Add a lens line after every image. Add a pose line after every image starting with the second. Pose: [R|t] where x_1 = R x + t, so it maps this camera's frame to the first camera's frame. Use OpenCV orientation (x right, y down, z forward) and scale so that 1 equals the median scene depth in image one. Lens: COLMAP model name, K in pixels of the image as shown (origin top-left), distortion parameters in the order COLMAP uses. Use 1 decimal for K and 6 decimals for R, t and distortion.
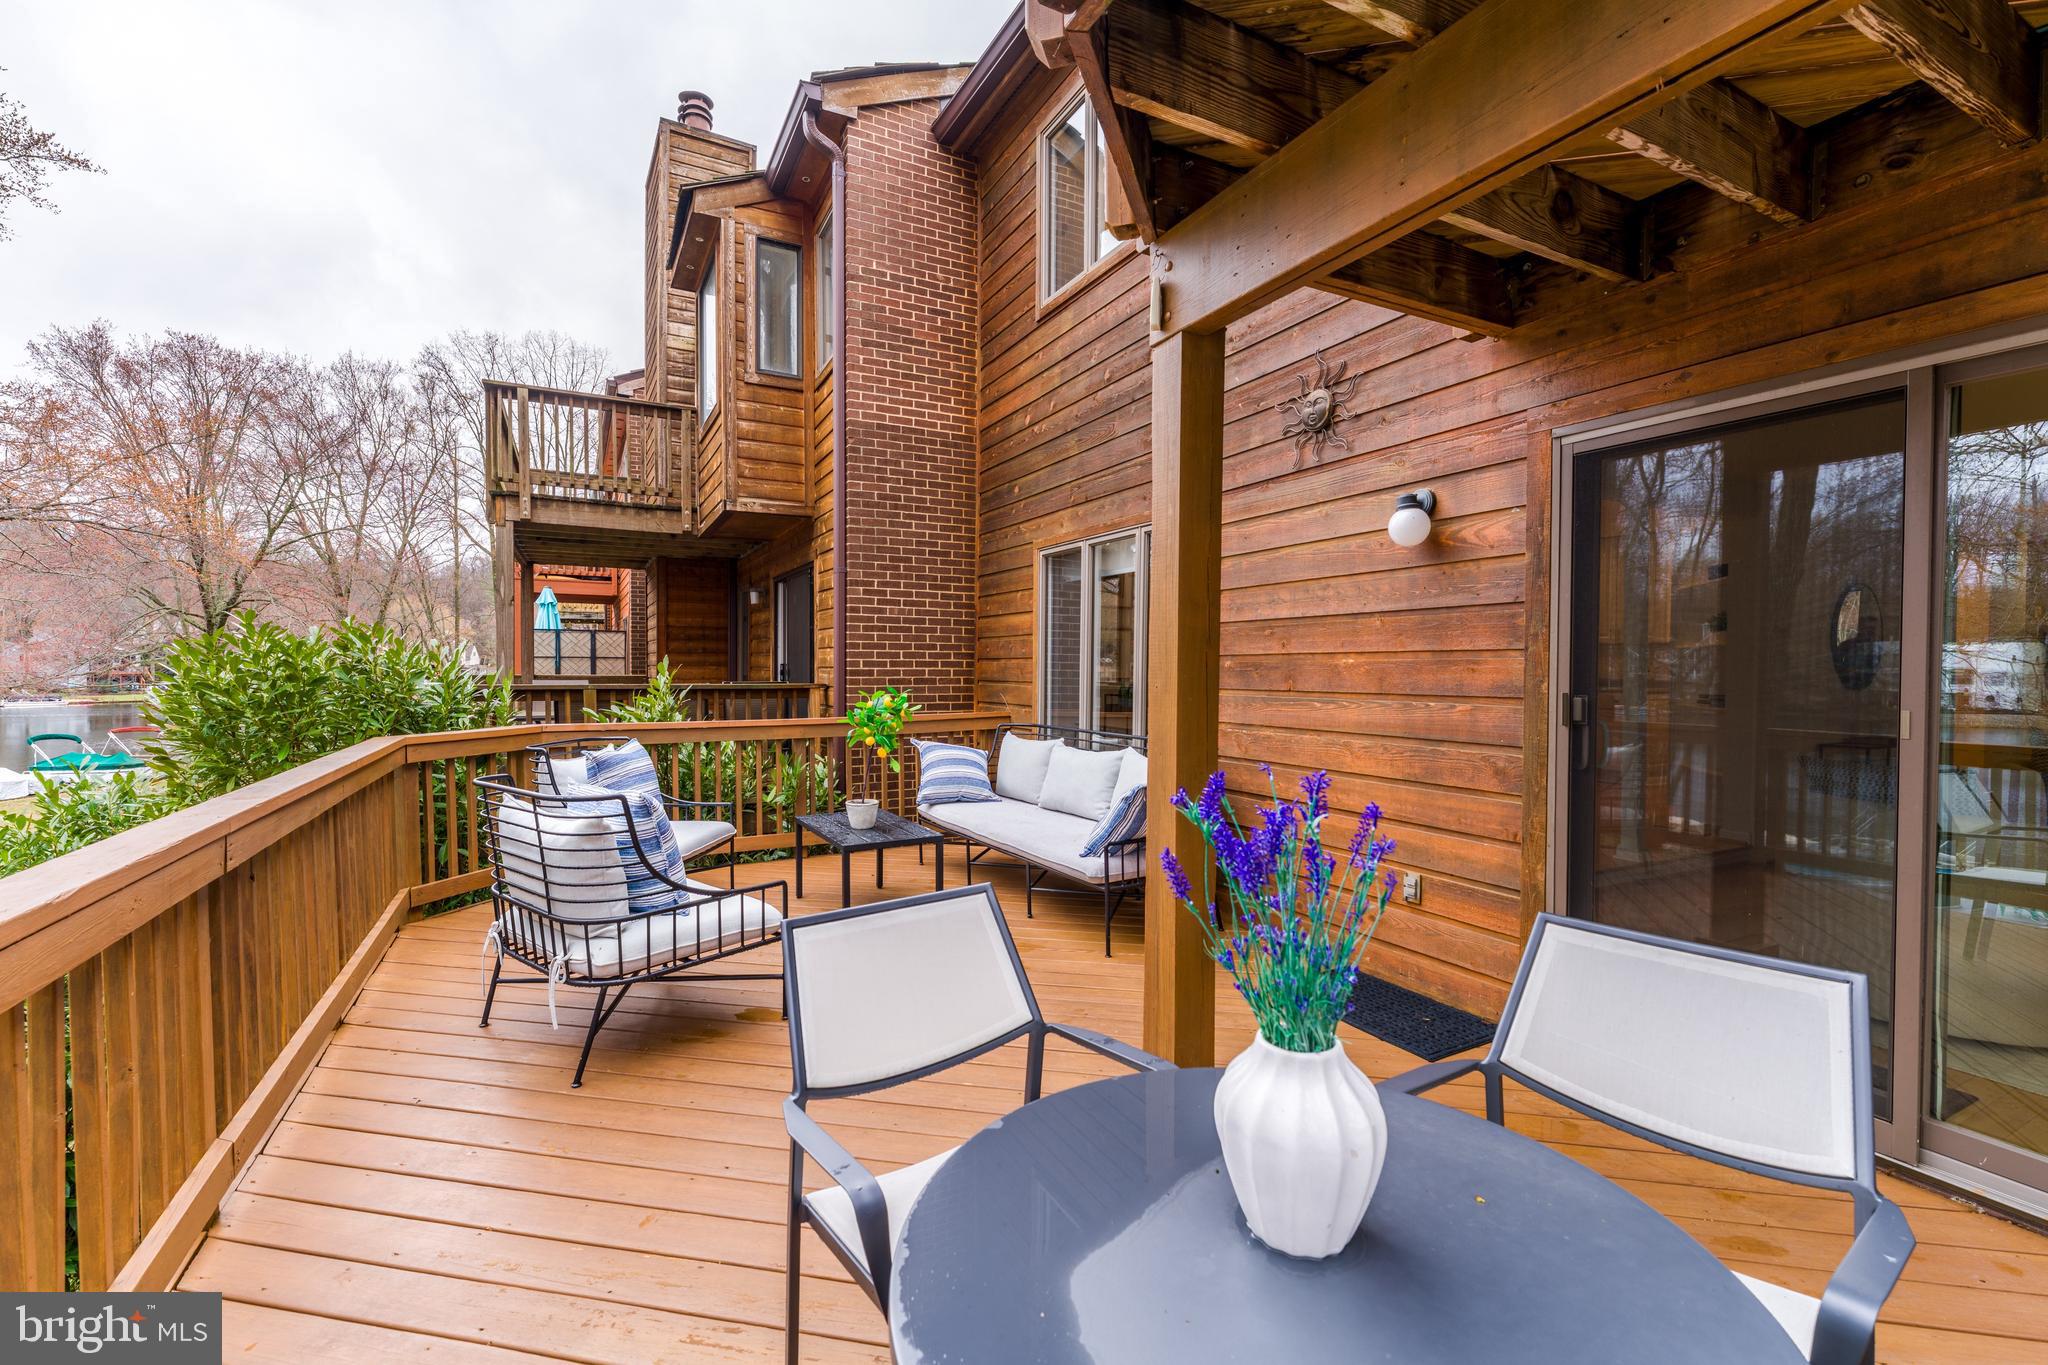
lens RADIAL K [[879.6, 0, 1024.0], [0, 879.6, 682.5], [0, 0, 1]] dist [-0.001029, -0.000336]
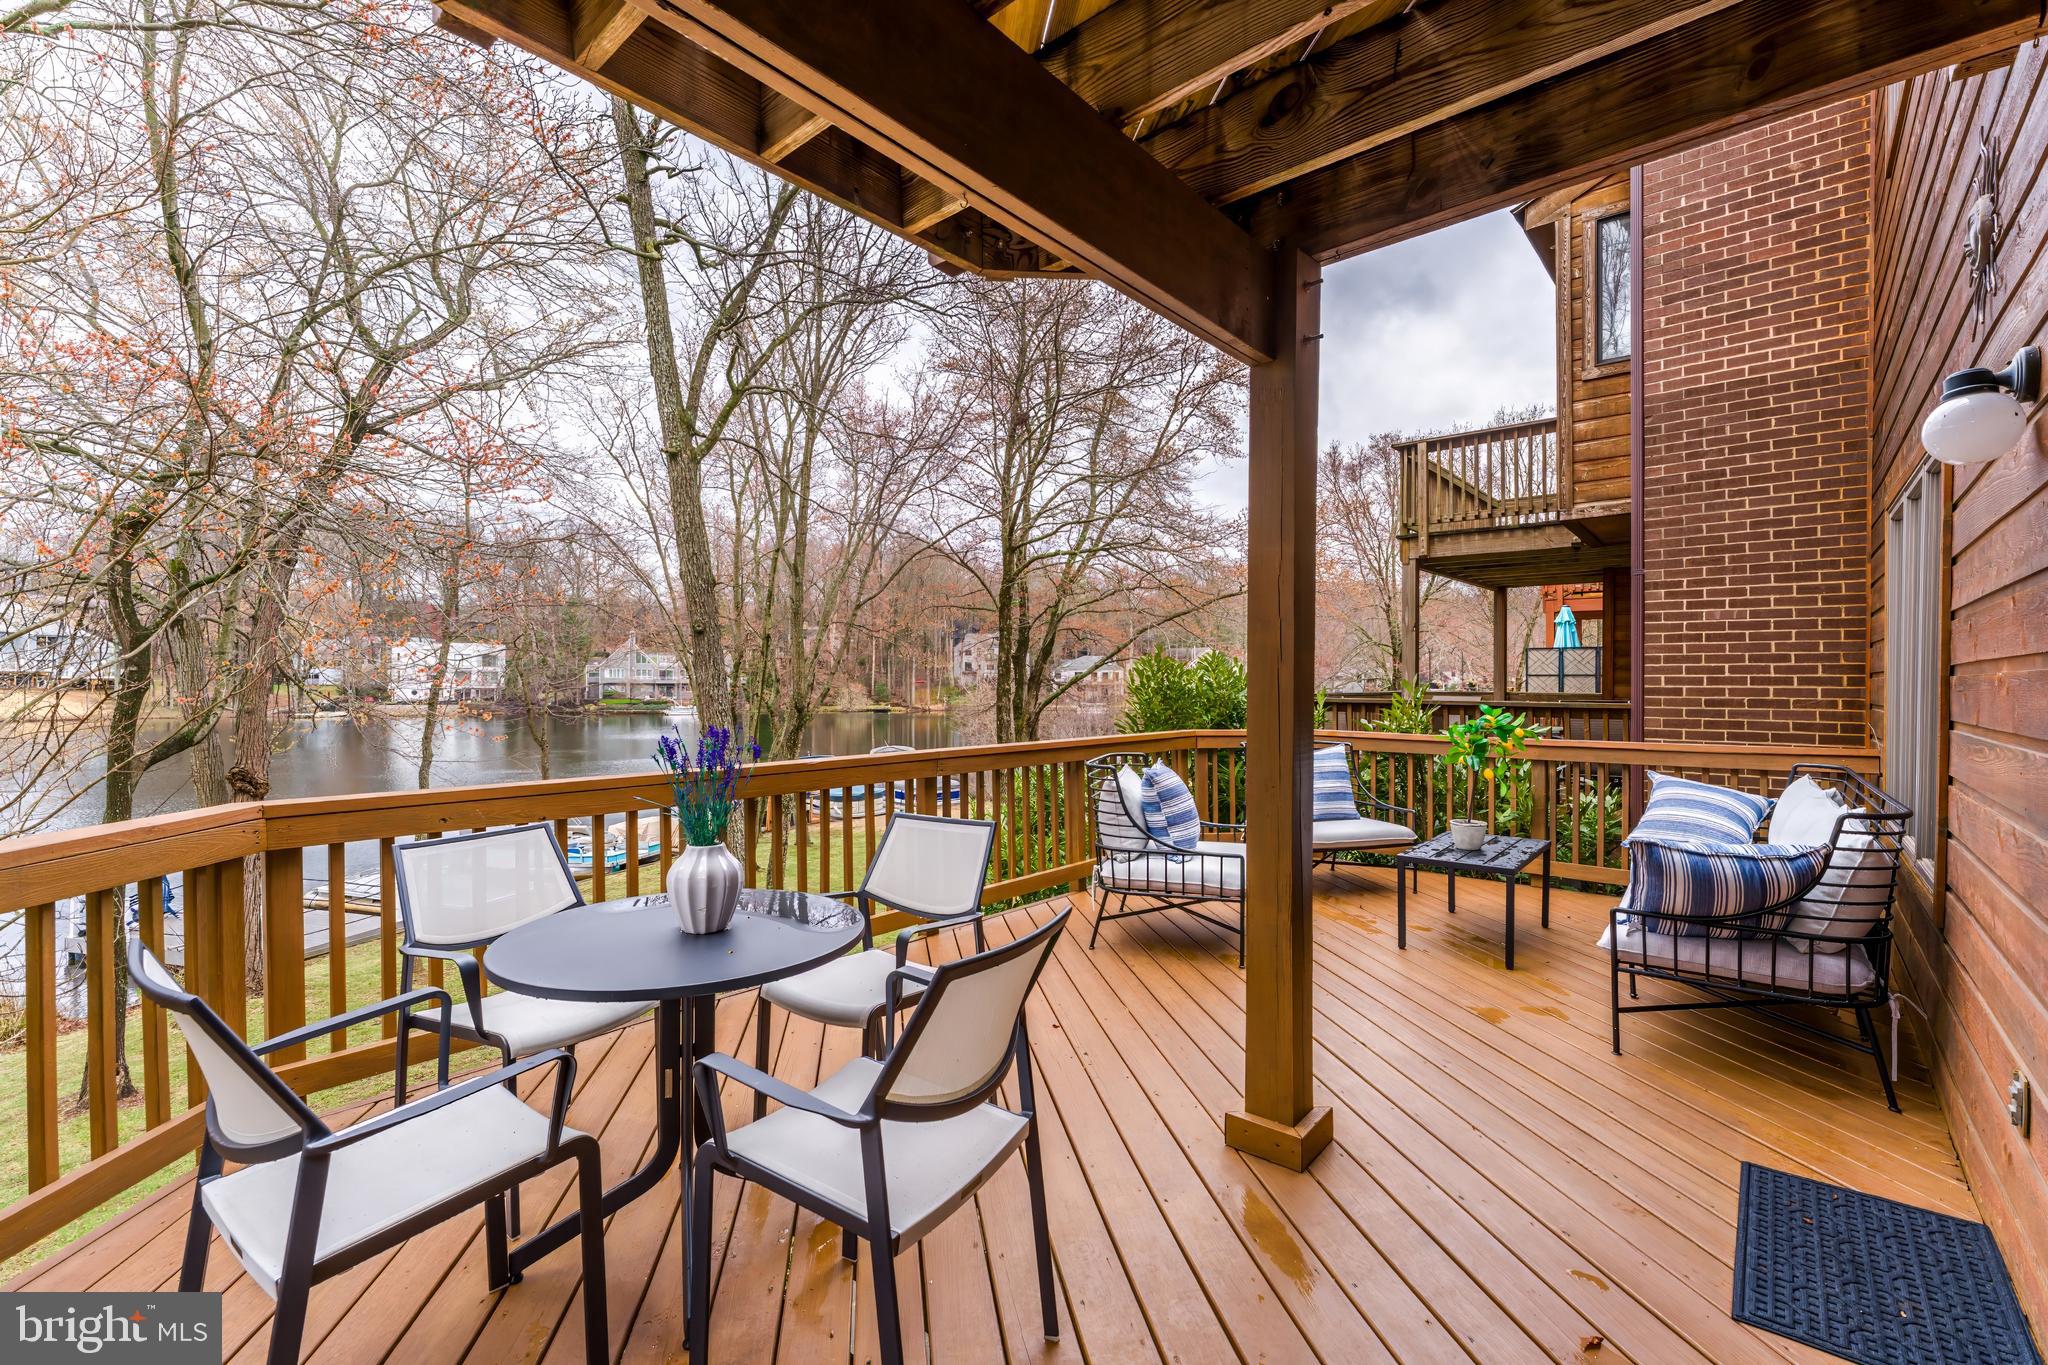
lens RADIAL K [[879.6, 0, 1024.0], [0, 879.6, 682.5], [0, 0, 1]] dist [-0.001029, -0.000336]
pose [[0.347071, 0.000274, -0.937839, 0.371752], [-0.019568, 0.999784, -0.006950, -0.001930], [0.937635, 0.020764, 0.347001, 0.129930]]
